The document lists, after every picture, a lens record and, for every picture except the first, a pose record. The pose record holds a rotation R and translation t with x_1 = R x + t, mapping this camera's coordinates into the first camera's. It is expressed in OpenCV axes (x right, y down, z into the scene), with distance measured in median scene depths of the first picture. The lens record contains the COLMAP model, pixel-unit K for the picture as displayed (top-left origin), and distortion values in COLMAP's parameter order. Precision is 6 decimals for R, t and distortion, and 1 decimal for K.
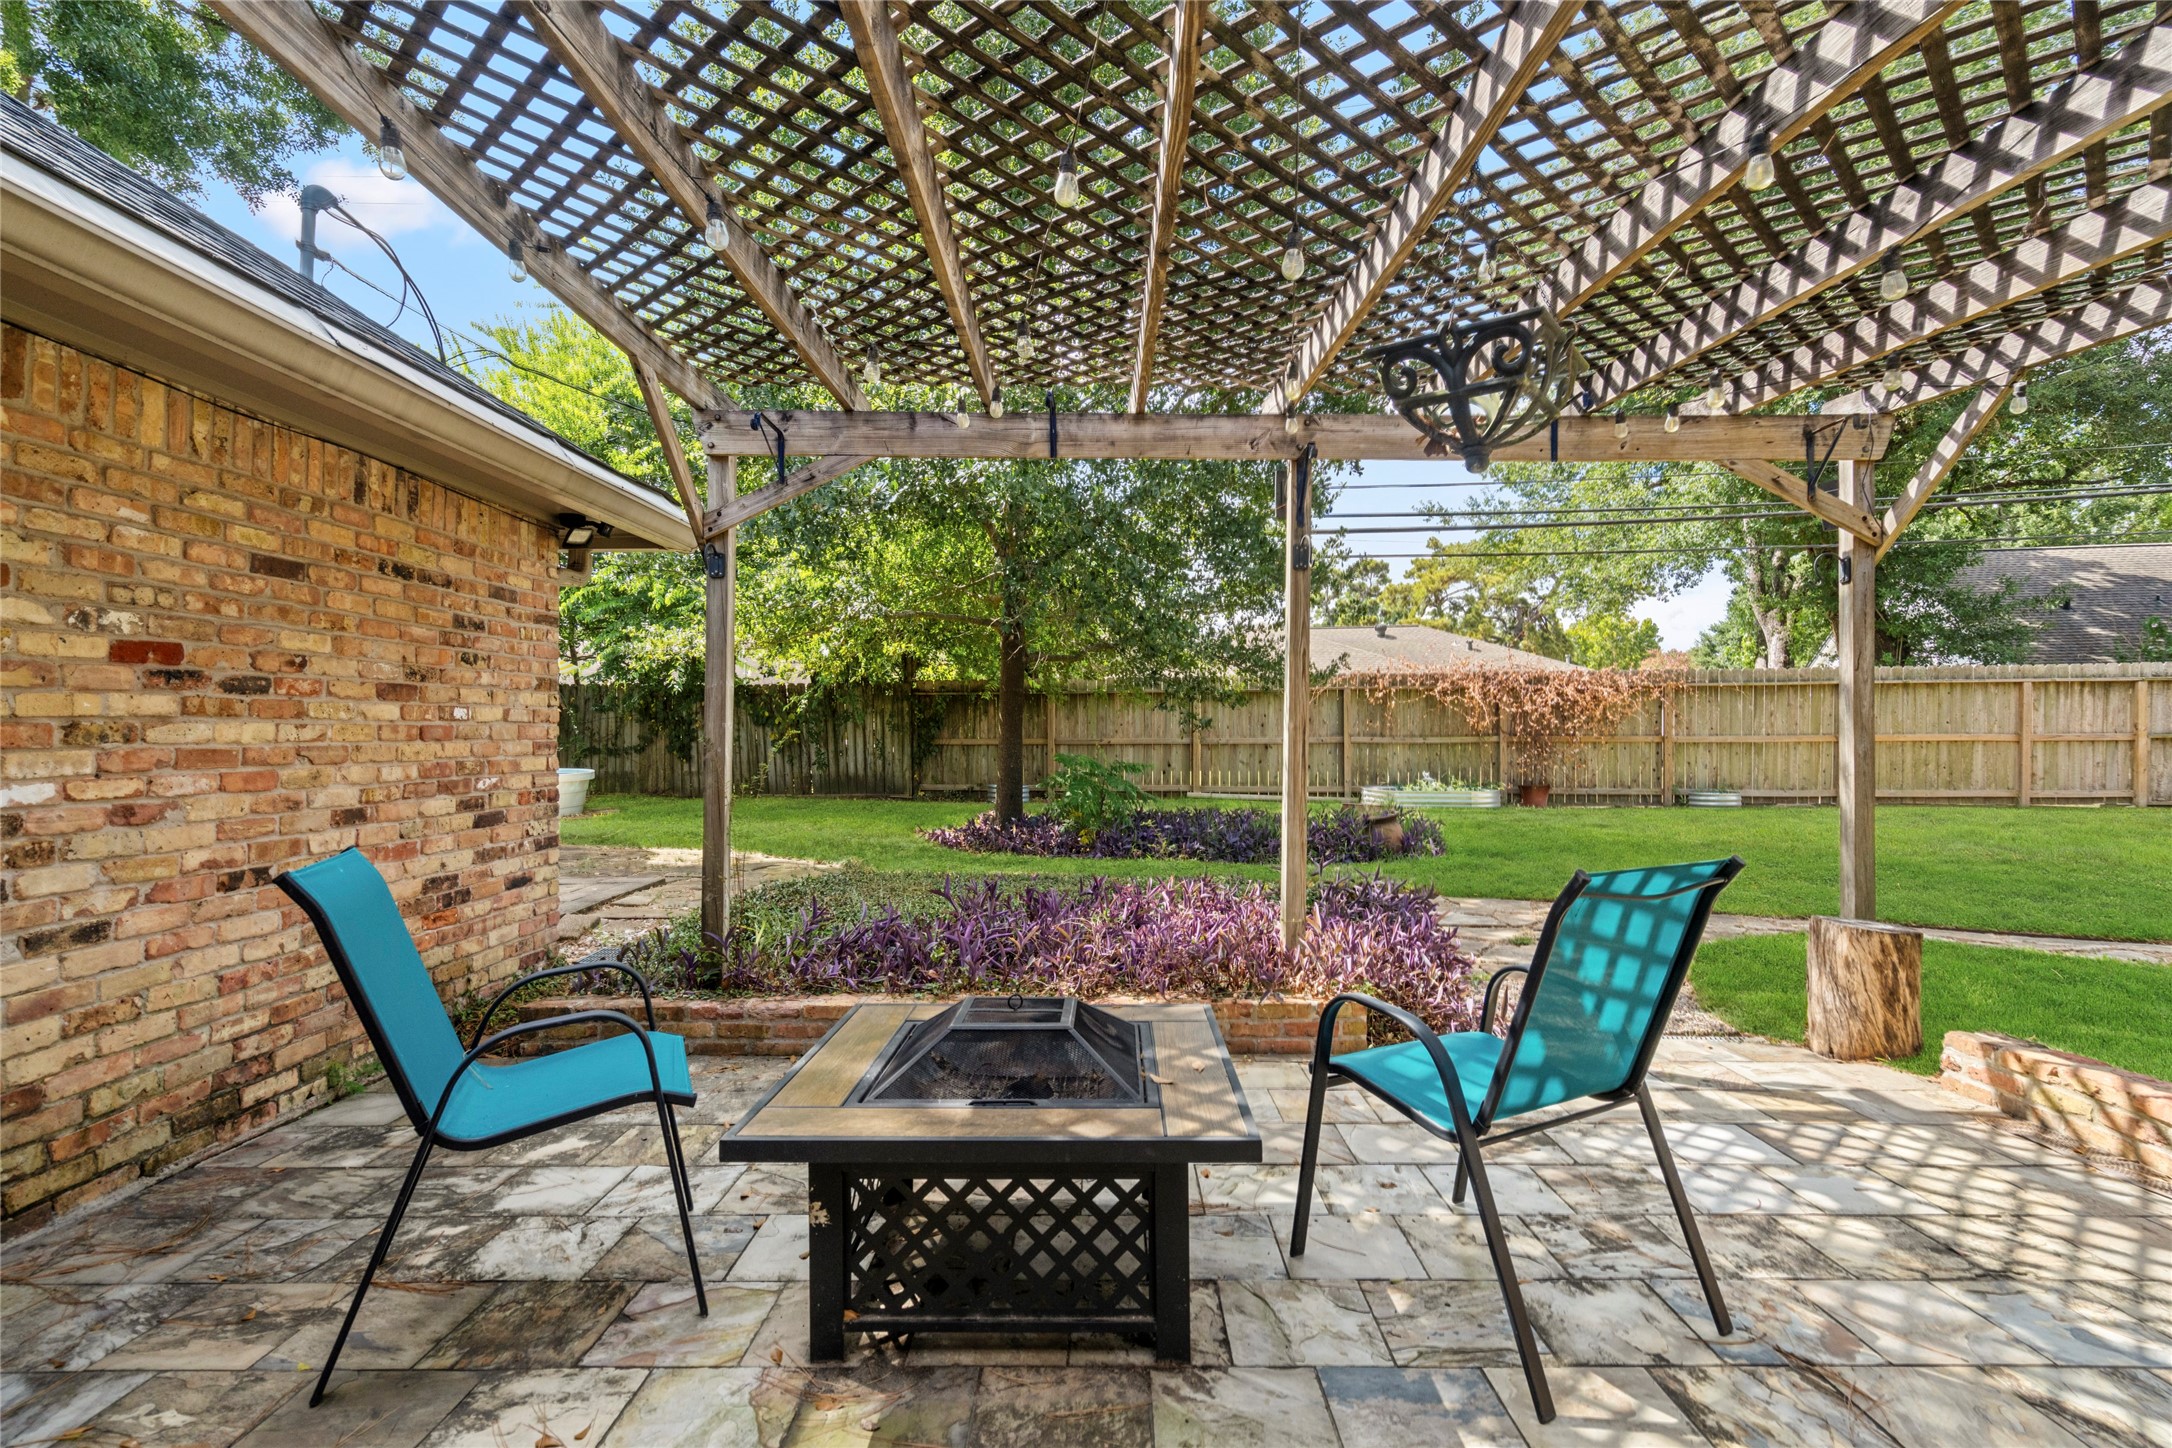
lens RADIAL K [[997.9, 0, 1102.3], [0, 997.9, 723.9], [0, 0, 1]] dist [-0.002581, 0.002099]
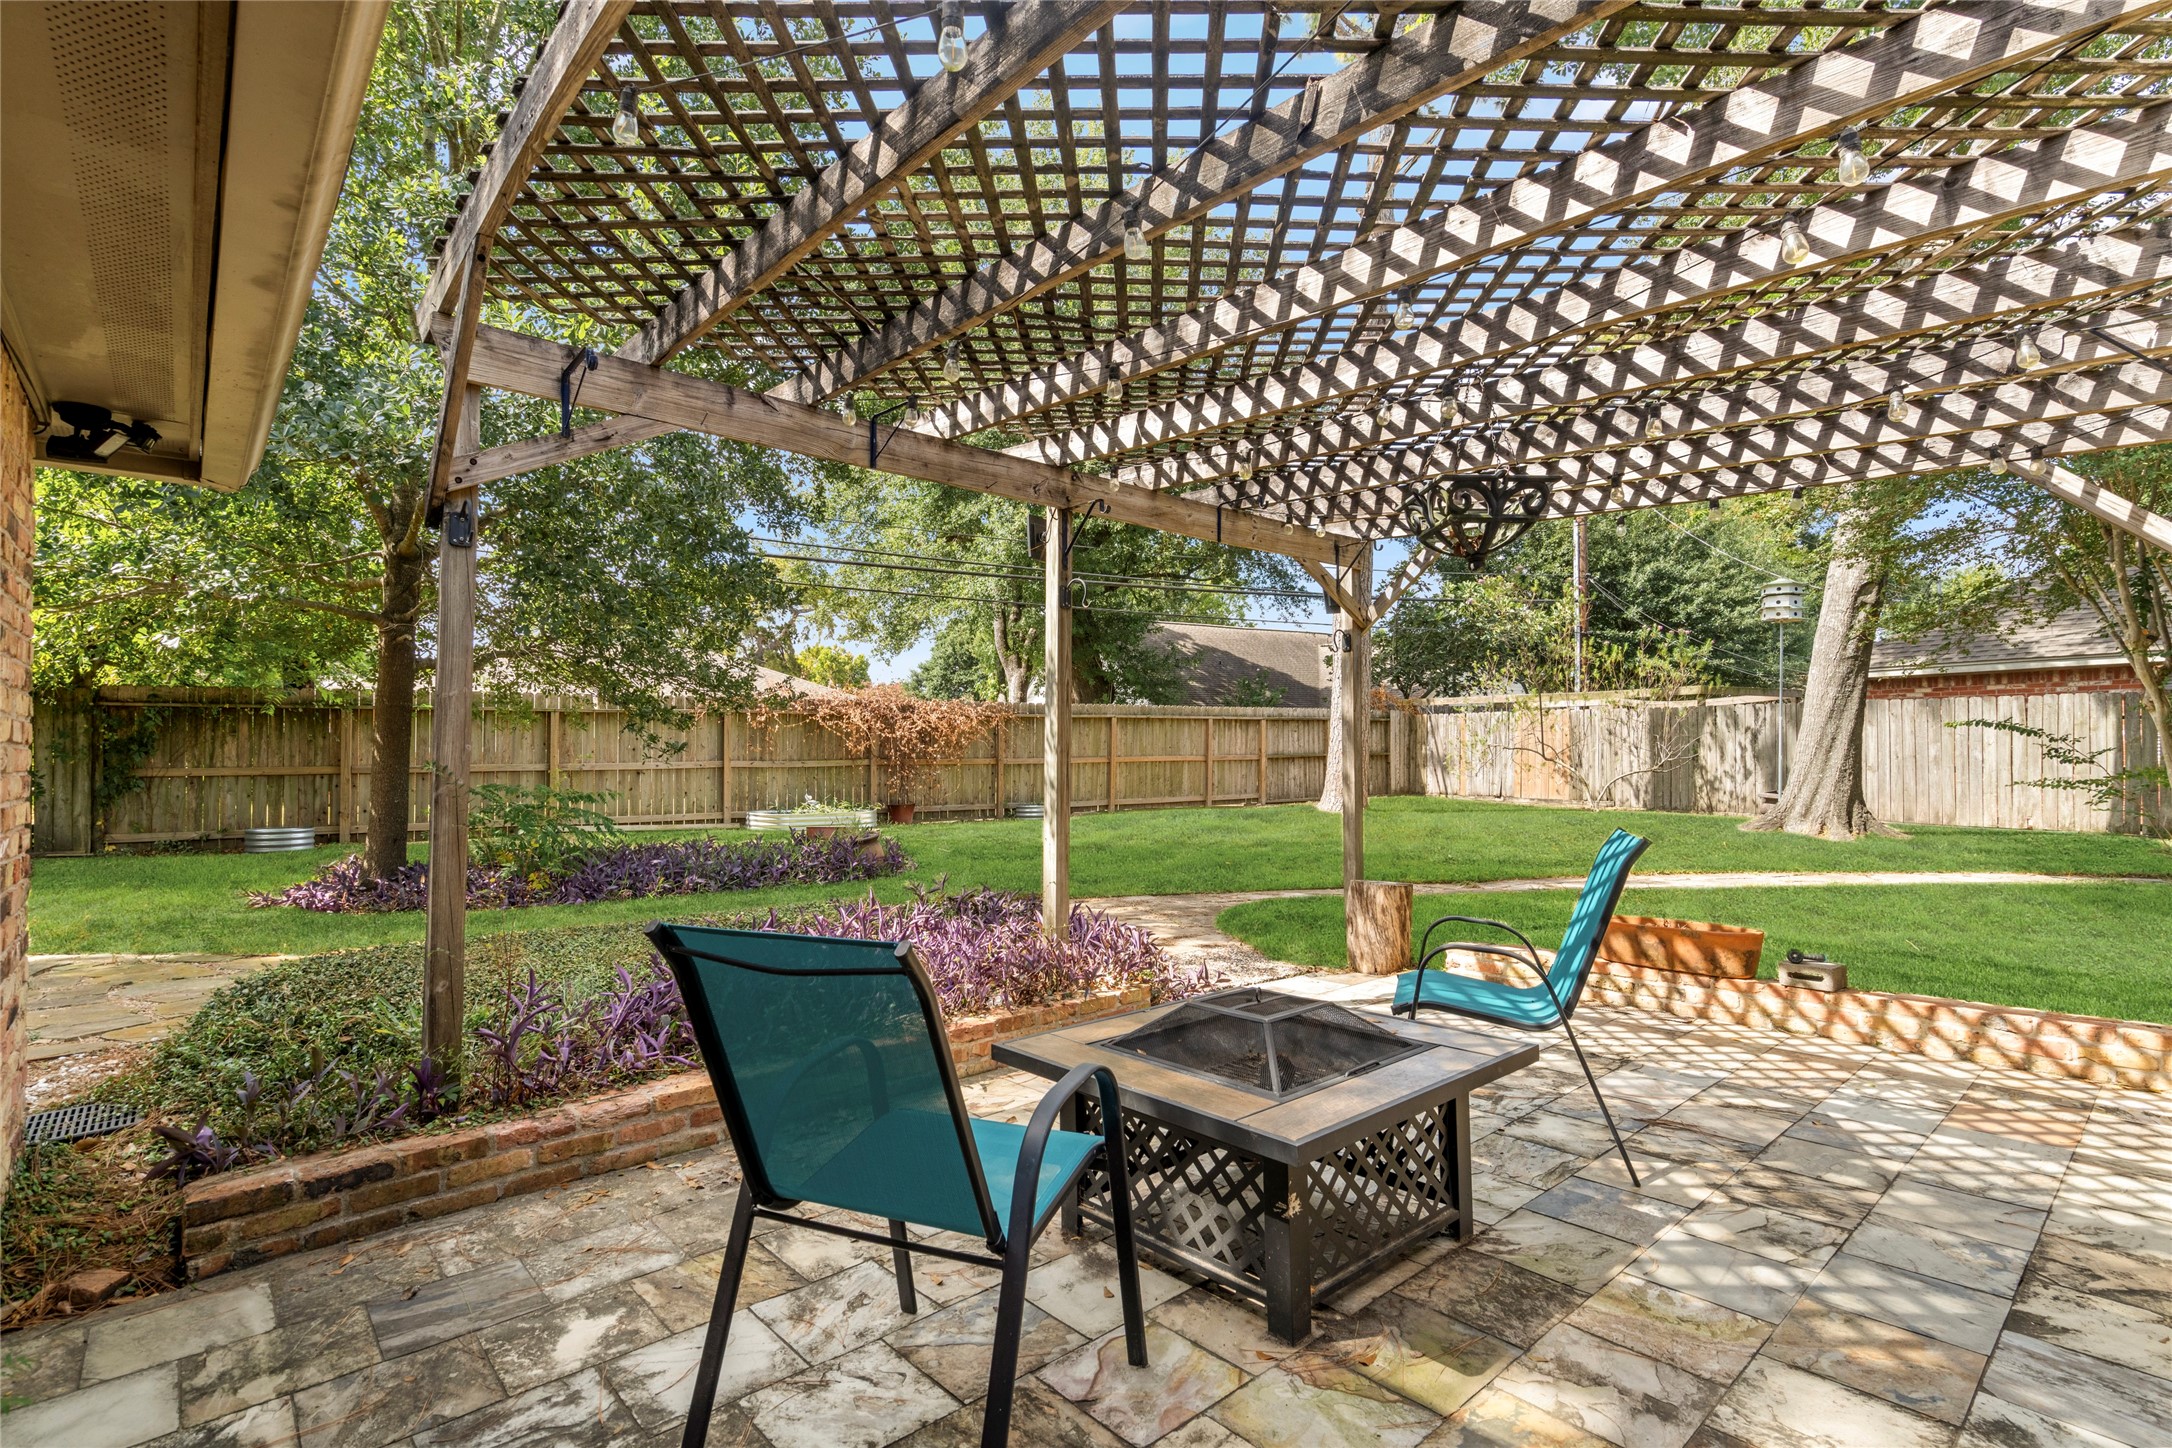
lens RADIAL K [[997.9, 0, 1099.9], [0, 997.9, 728.3], [0, 0, 1]] dist [-0.002581, 0.002099]
pose [[0.755082, 0.014304, 0.655474, -0.121836], [-0.001323, 0.999793, -0.020294, 0.000236], [-0.655628, 0.014457, 0.754945, 0.034006]]
